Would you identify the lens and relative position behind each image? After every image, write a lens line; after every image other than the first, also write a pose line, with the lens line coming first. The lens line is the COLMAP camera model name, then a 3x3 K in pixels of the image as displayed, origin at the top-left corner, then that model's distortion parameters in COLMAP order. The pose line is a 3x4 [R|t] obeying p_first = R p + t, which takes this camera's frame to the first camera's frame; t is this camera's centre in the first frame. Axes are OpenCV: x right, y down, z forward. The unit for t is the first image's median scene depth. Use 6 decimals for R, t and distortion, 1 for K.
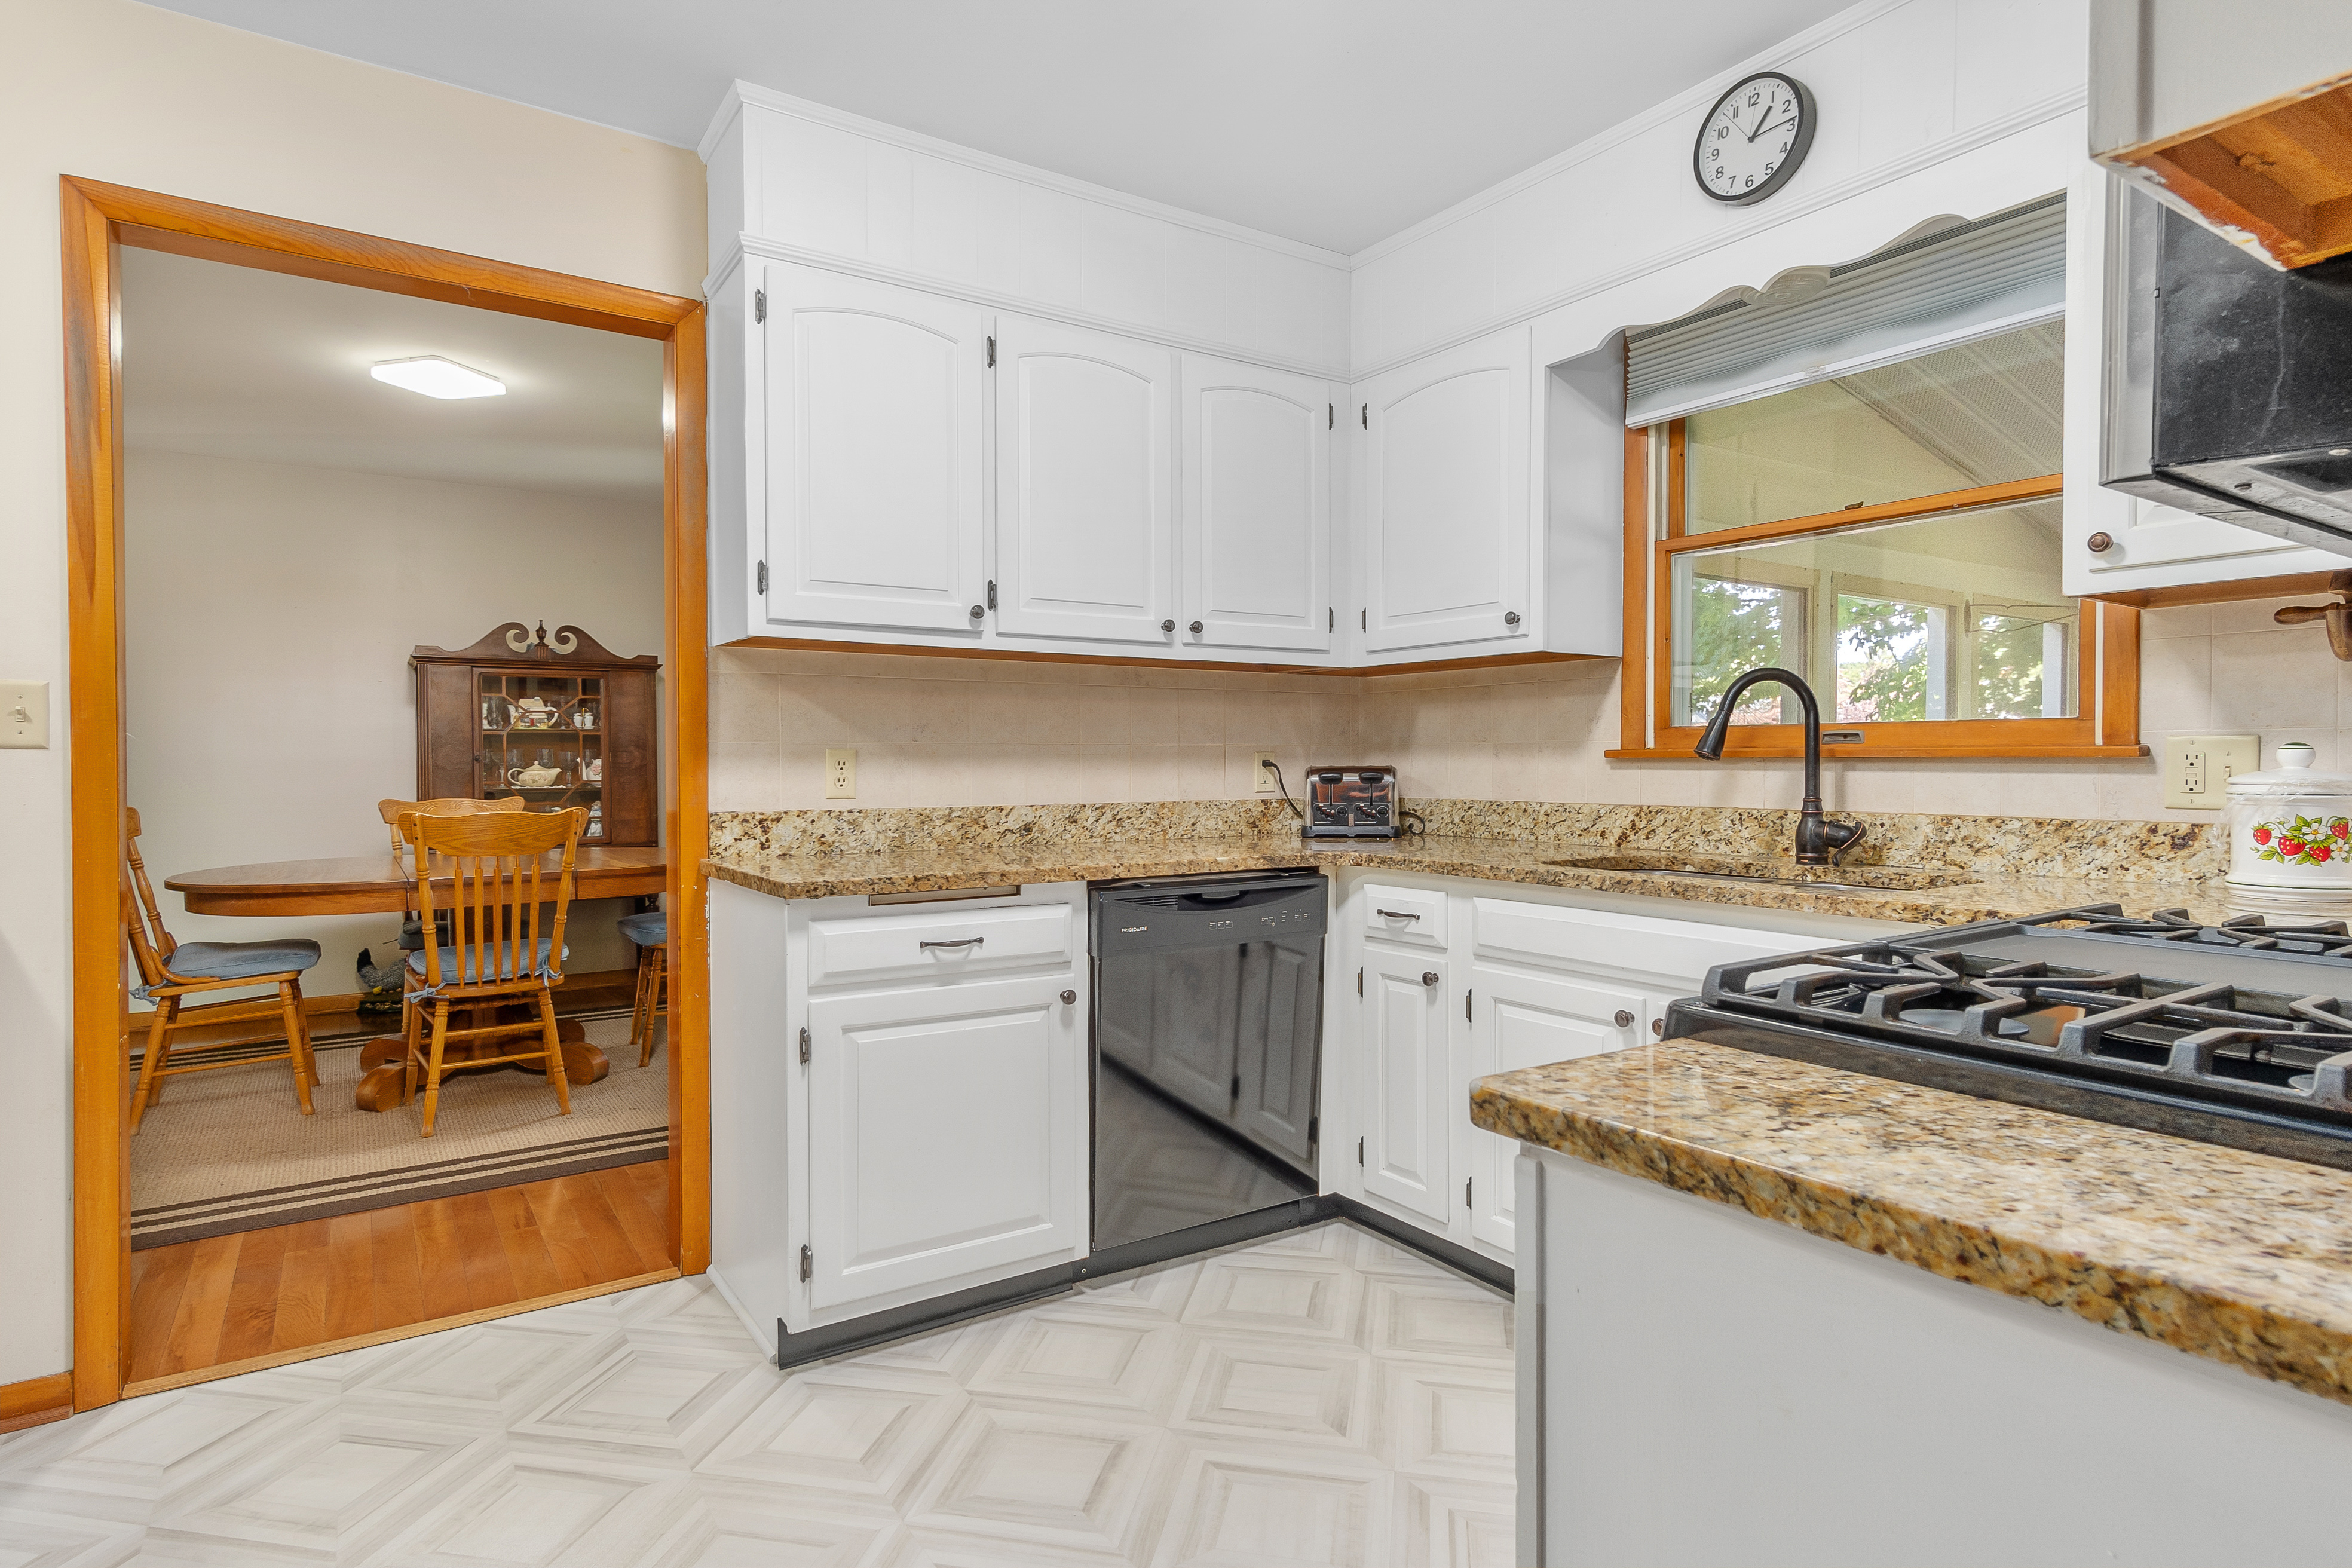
lens RADIAL K [[1240.8, 0, 1186.7], [0, 1240.8, 779.8], [0, 0, 1]] dist [0.006986, 0.000751]
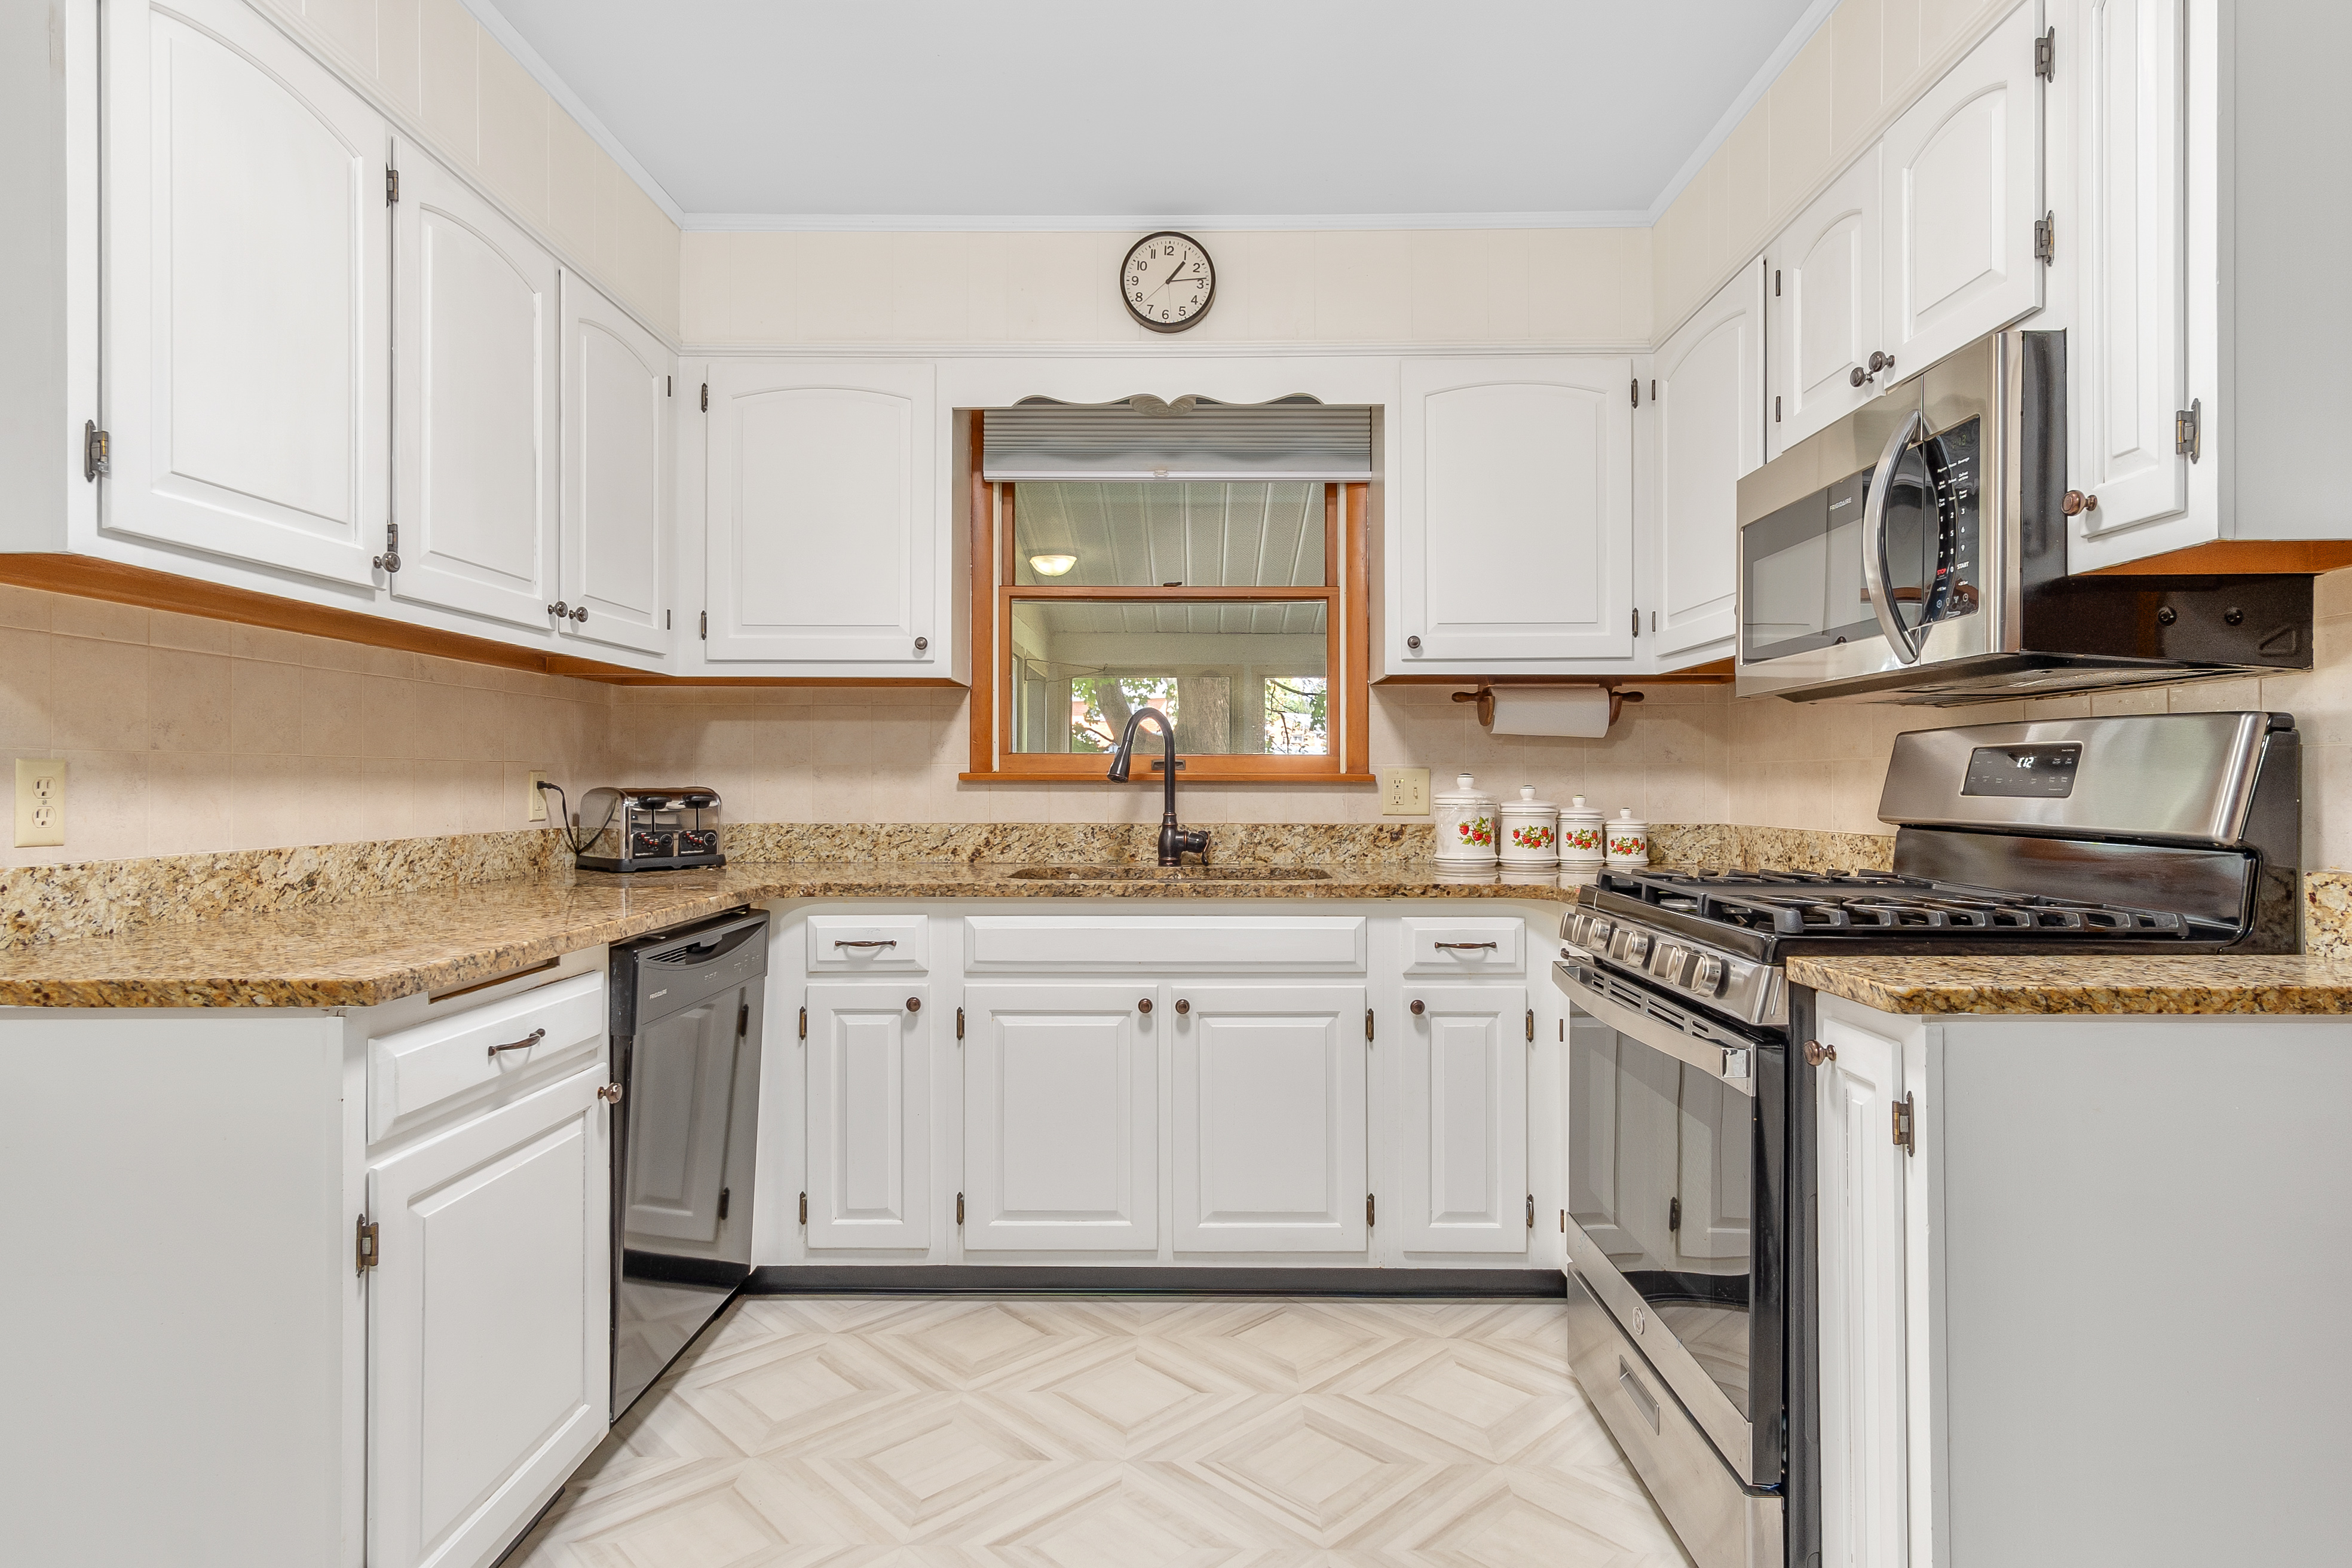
lens RADIAL K [[1240.8, 0, 1186.7], [0, 1240.8, 779.8], [0, 0, 1]] dist [0.006986, 0.000751]
pose [[0.567167, 0.004526, 0.823590, -0.482149], [0.009916, 0.999875, -0.012323, -0.003222], [-0.823543, 0.015155, 0.567051, 0.255273]]
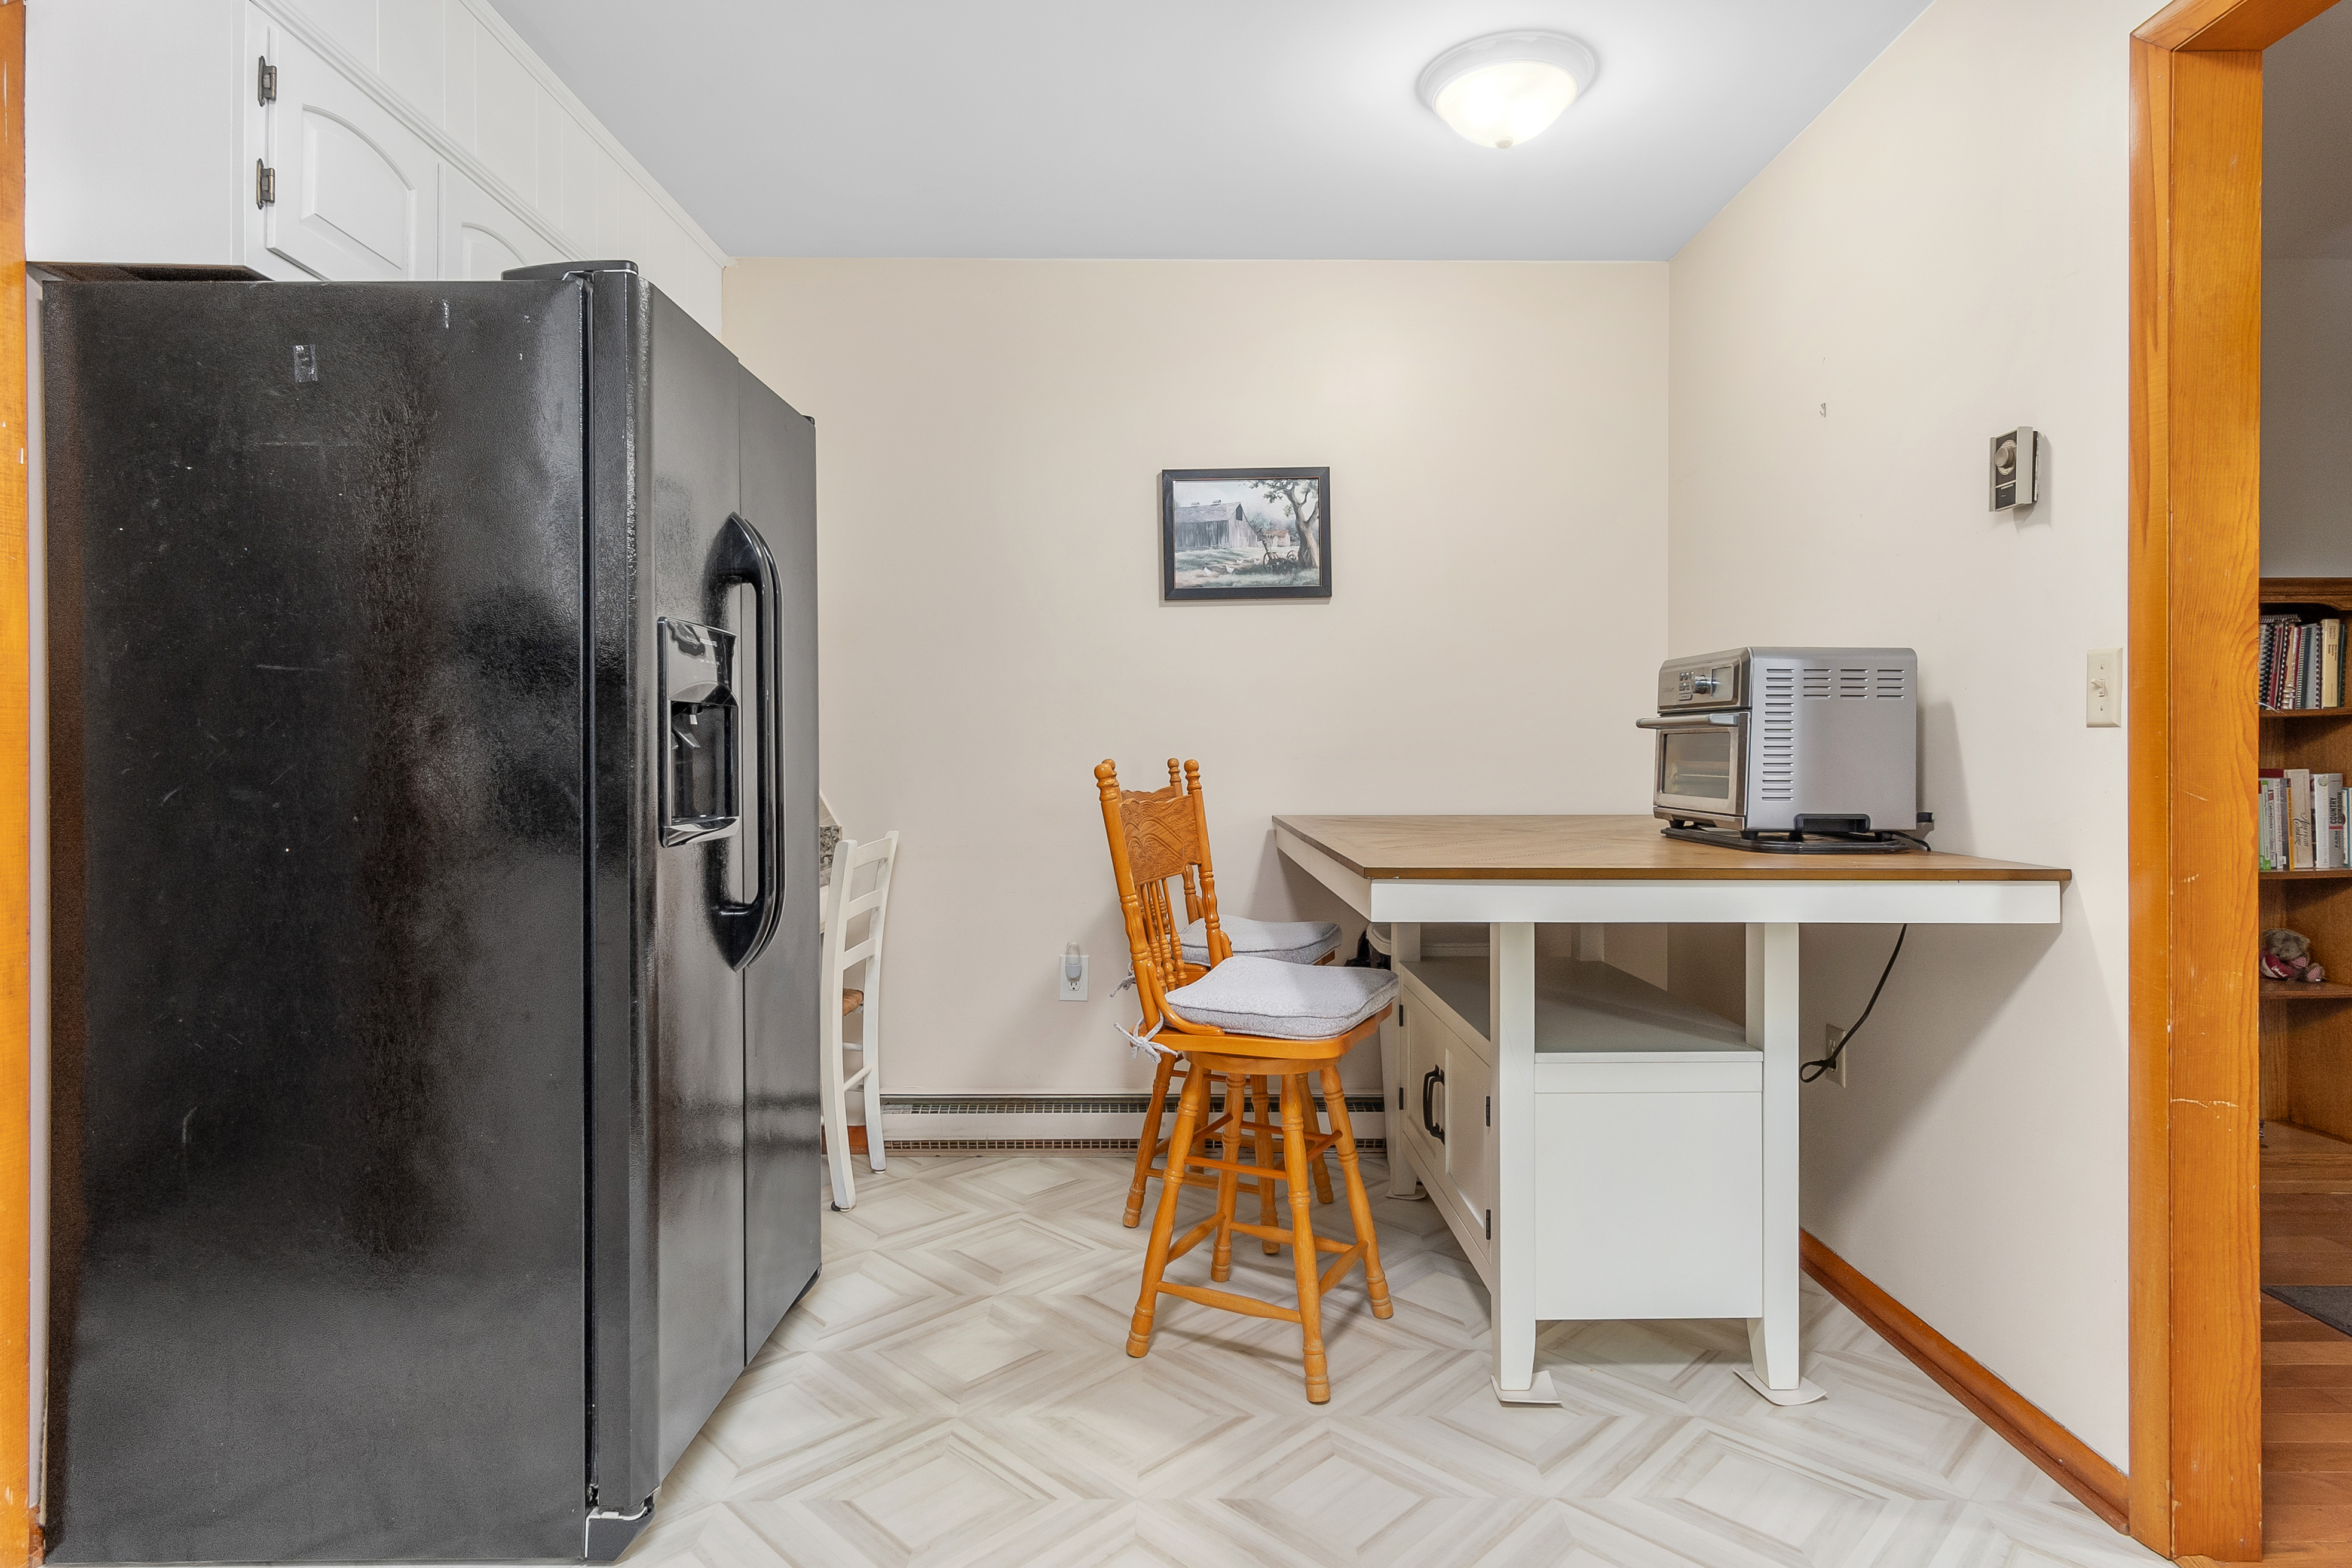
lens RADIAL K [[1212.1, 0, 1180.4], [0, 1212.1, 762.7], [0, 0, 1]] dist [-0.002133, -0.000161]
pose [[-0.552590, 0.006293, -0.833429, 0.095875], [-0.009521, 0.999859, 0.013862, -0.004808], [0.833399, 0.015595, -0.552452, 0.750910]]
